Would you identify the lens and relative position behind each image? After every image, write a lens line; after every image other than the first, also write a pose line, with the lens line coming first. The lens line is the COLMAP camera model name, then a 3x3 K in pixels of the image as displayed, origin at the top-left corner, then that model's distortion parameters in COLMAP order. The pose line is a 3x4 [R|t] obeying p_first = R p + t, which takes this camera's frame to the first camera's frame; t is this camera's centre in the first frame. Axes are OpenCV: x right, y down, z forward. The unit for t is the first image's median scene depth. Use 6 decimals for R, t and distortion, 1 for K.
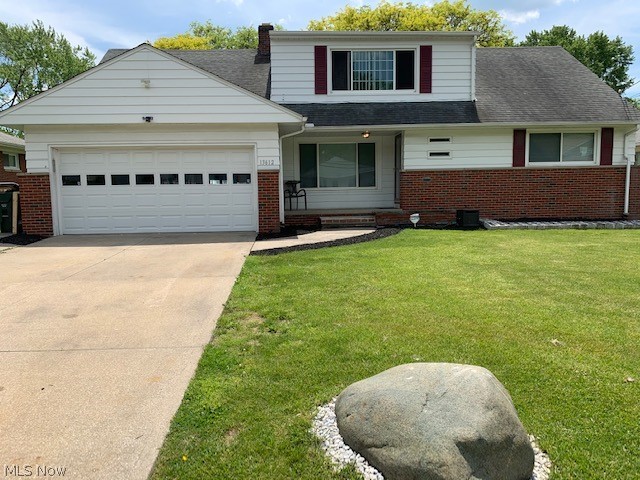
lens RADIAL K [[498.5, 0, 315.5], [0, 498.5, 237.2], [0, 0, 1]] dist [0.052249, -0.084478]
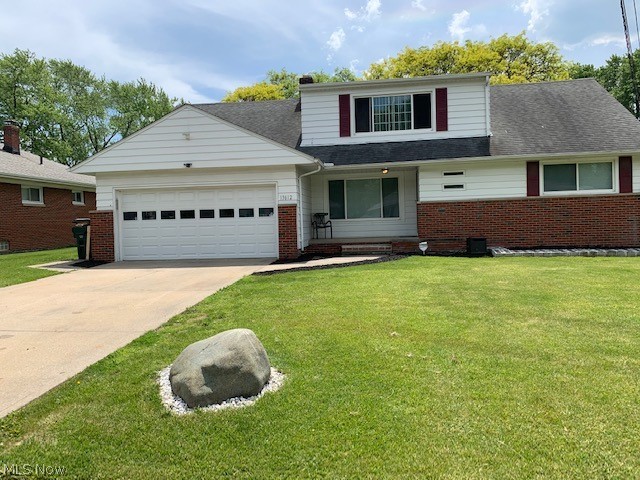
lens RADIAL K [[498.5, 0, 315.5], [0, 498.5, 237.2], [0, 0, 1]] dist [0.052249, -0.084478]
pose [[0.982333, -0.006048, -0.187045, 0.156597], [-0.005918, 0.997974, -0.063352, 0.011860], [0.187049, 0.063340, 0.980306, -0.099200]]
